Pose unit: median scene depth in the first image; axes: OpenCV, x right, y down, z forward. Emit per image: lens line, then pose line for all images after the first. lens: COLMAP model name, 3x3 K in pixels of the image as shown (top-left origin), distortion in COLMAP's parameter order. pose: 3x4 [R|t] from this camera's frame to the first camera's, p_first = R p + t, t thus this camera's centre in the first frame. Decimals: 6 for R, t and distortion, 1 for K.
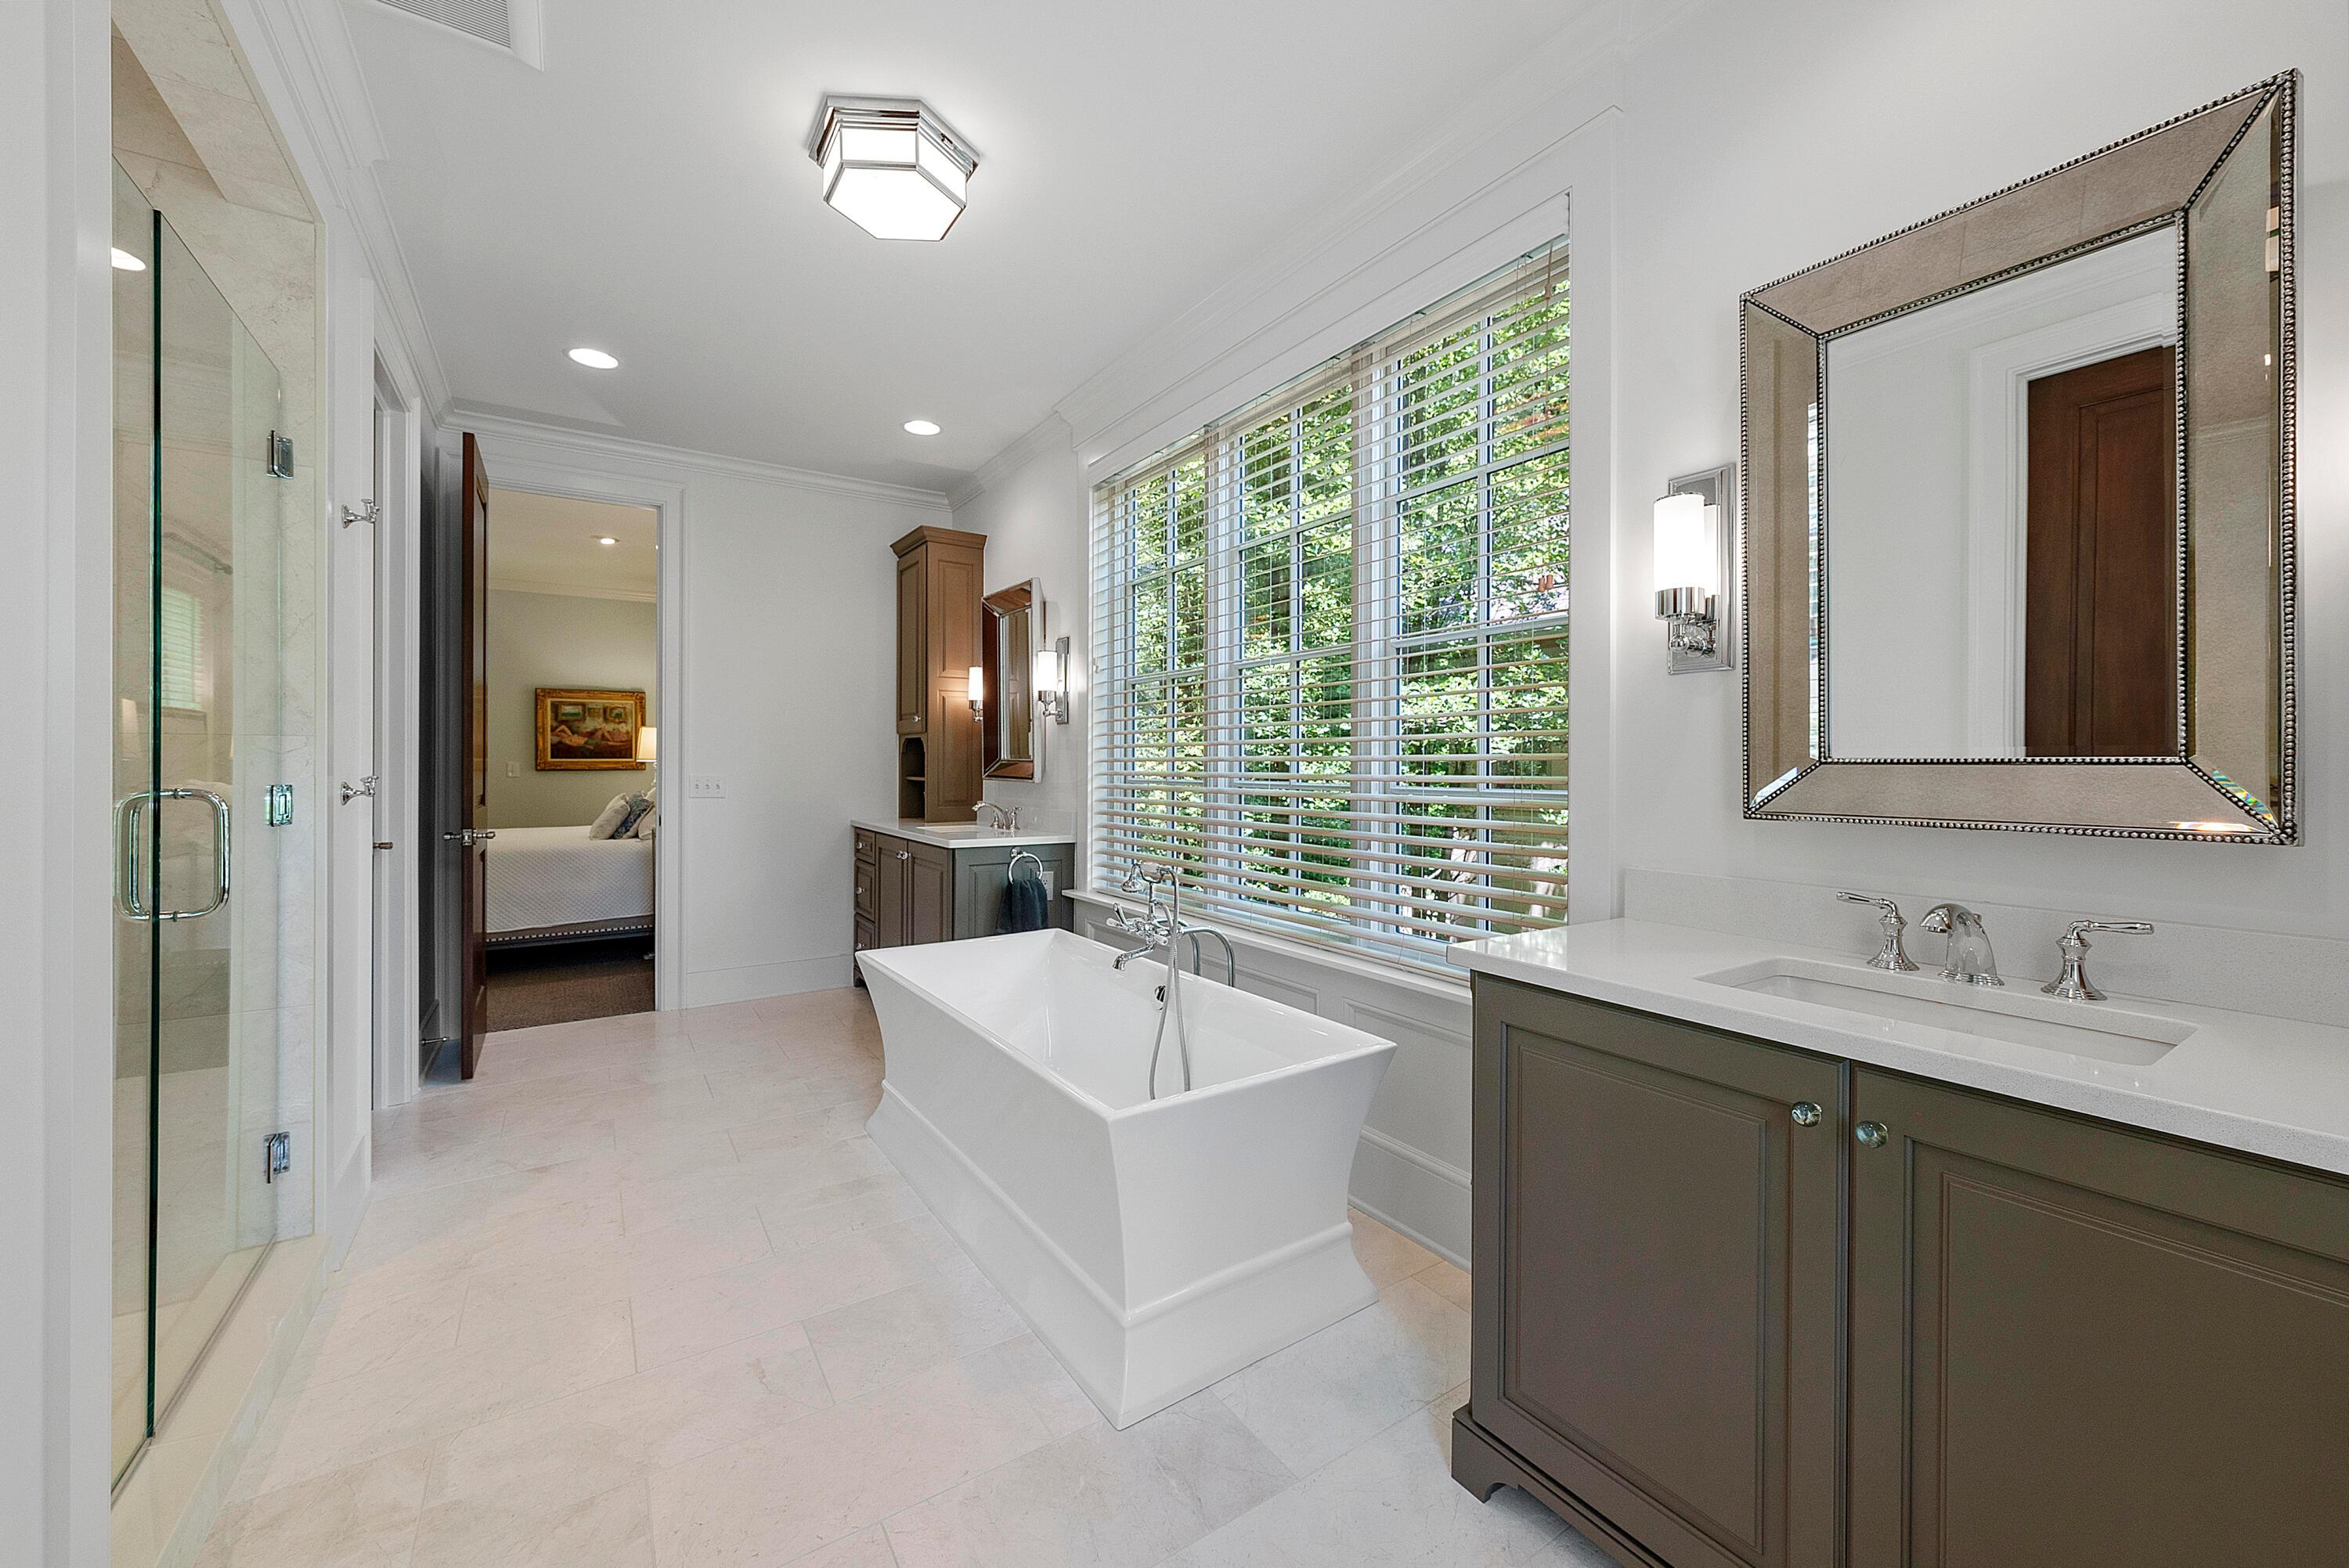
lens RADIAL K [[950.5, 0, 1172.9], [0, 950.5, 767.9], [0, 0, 1]] dist [0.000082, 0.000196]
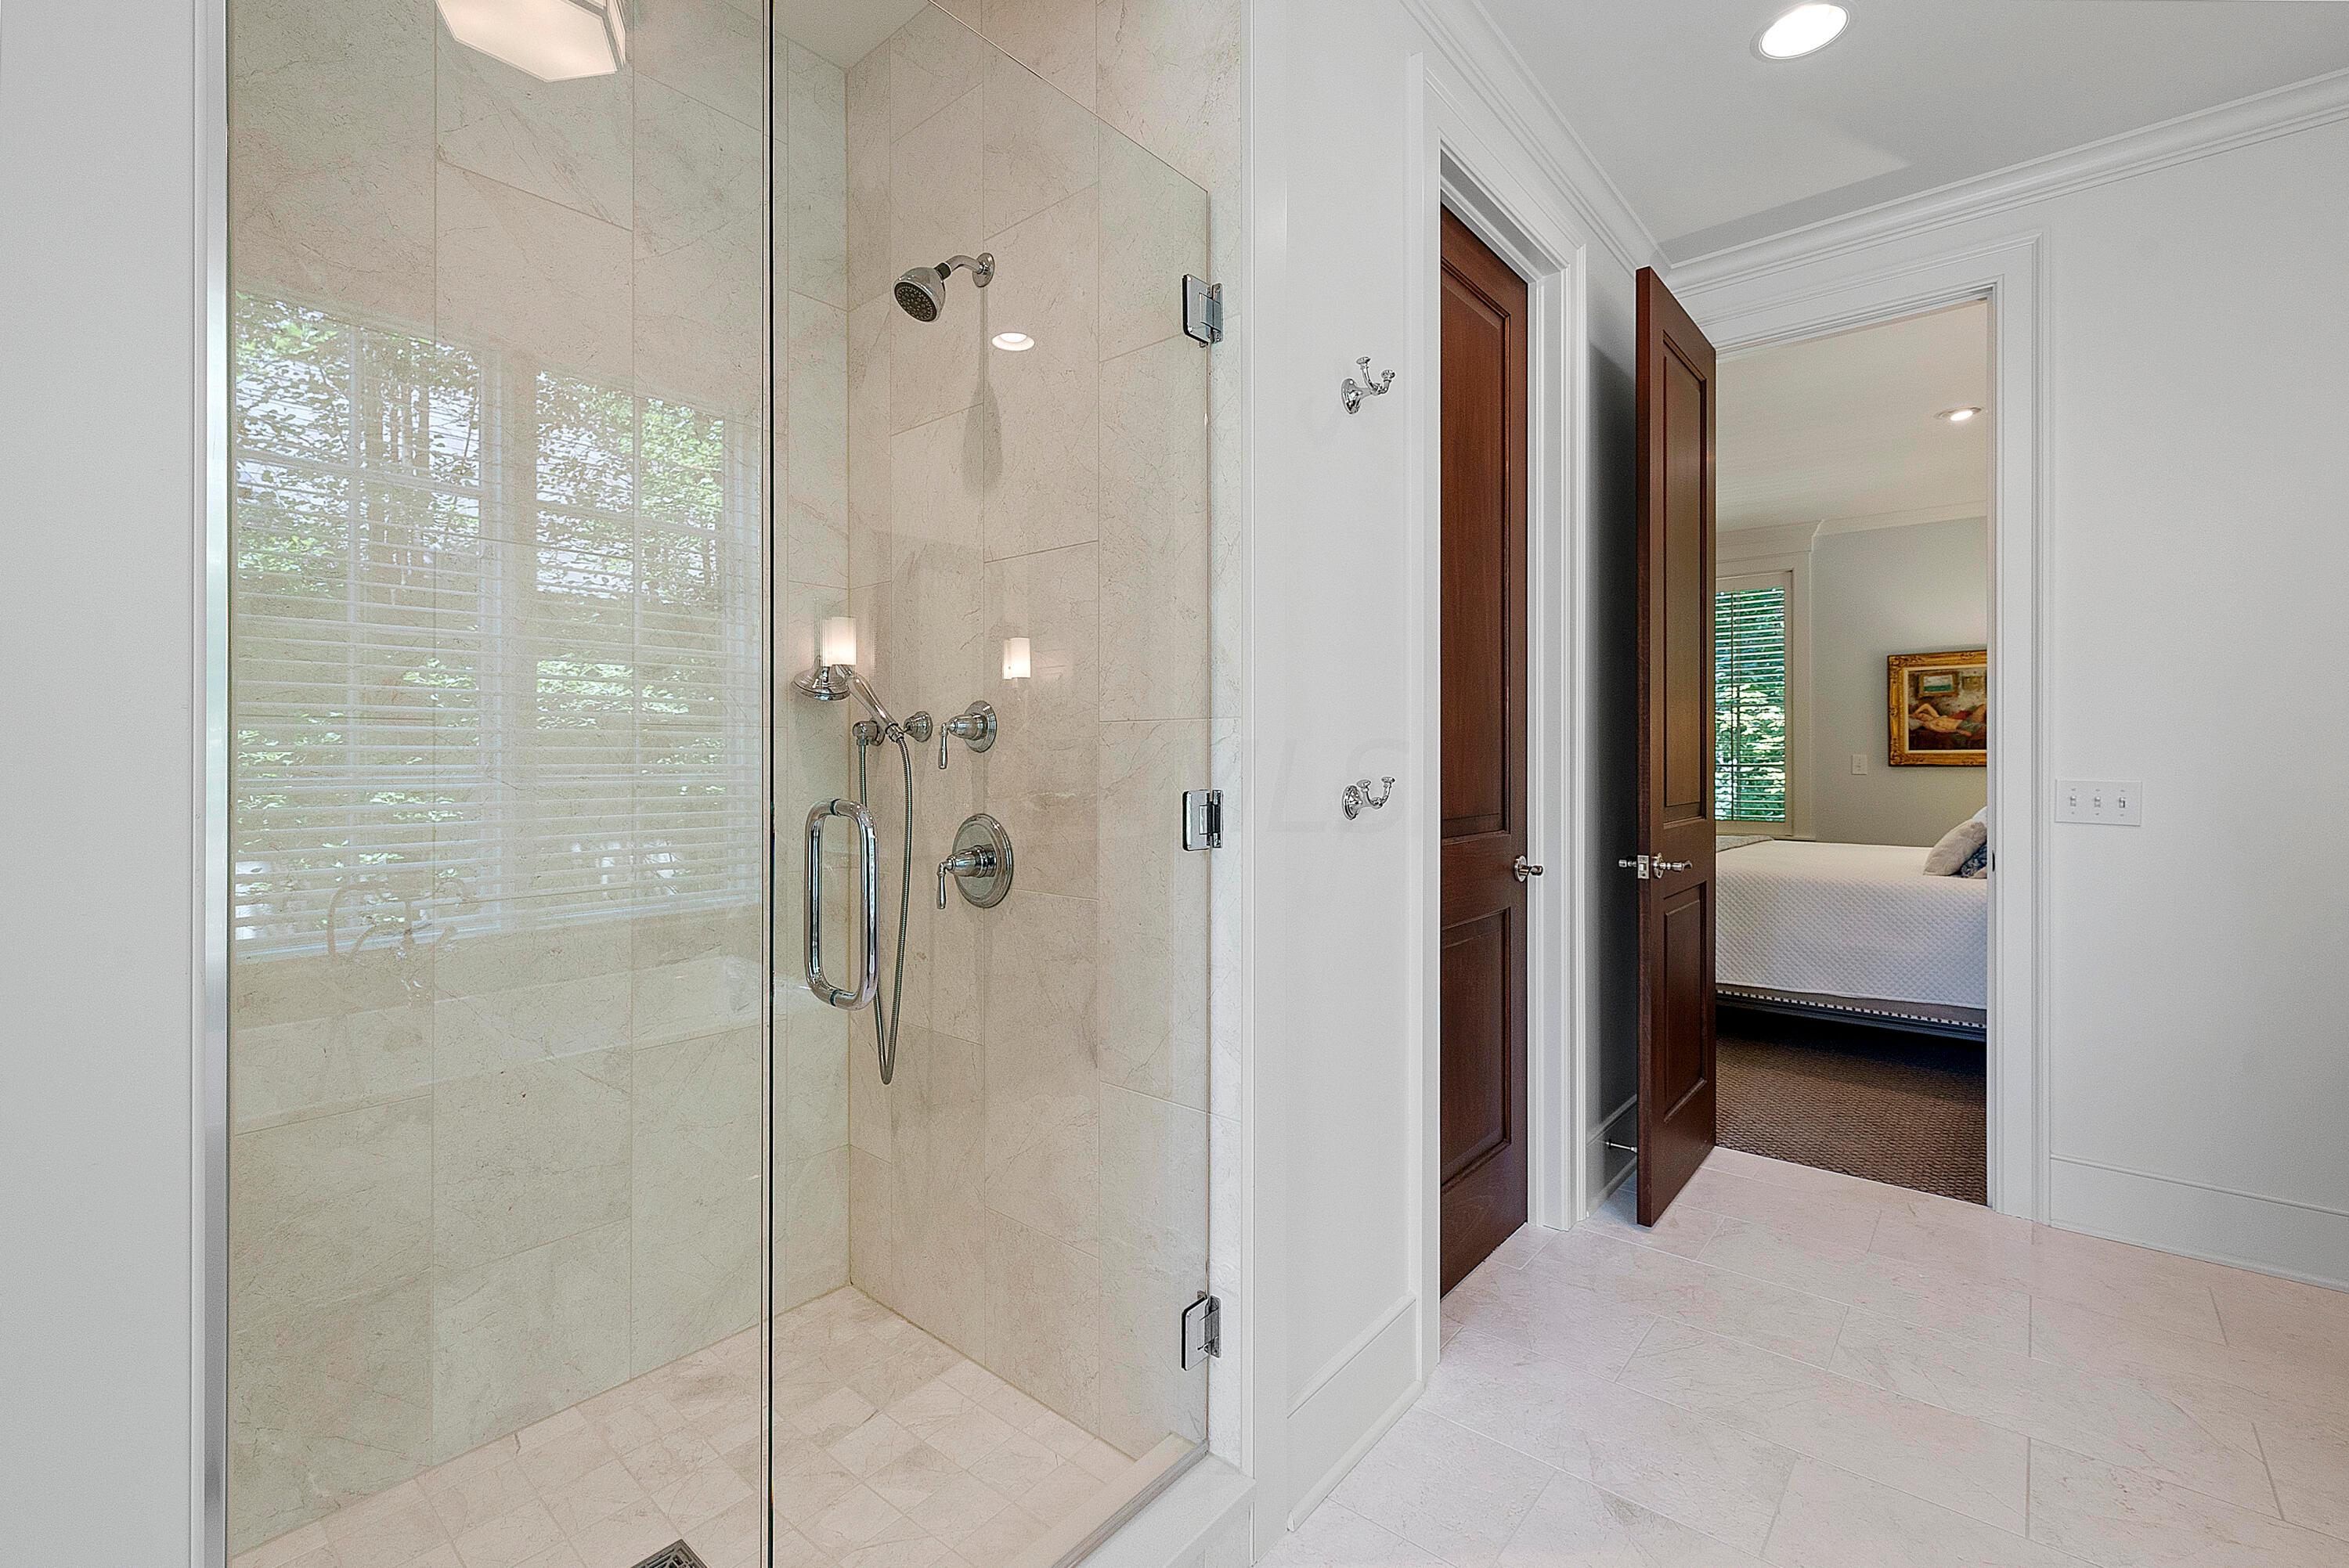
lens RADIAL K [[1057.4, 0, 1132.7], [0, 1057.4, 752.8], [0, 0, 1]] dist [-0.000654, 0.000035]
pose [[0.301703, -0.002807, -0.953398, -0.106440], [-0.004050, 0.999983, -0.004226, -0.003003], [0.953393, 0.005137, 0.301687, 0.338733]]
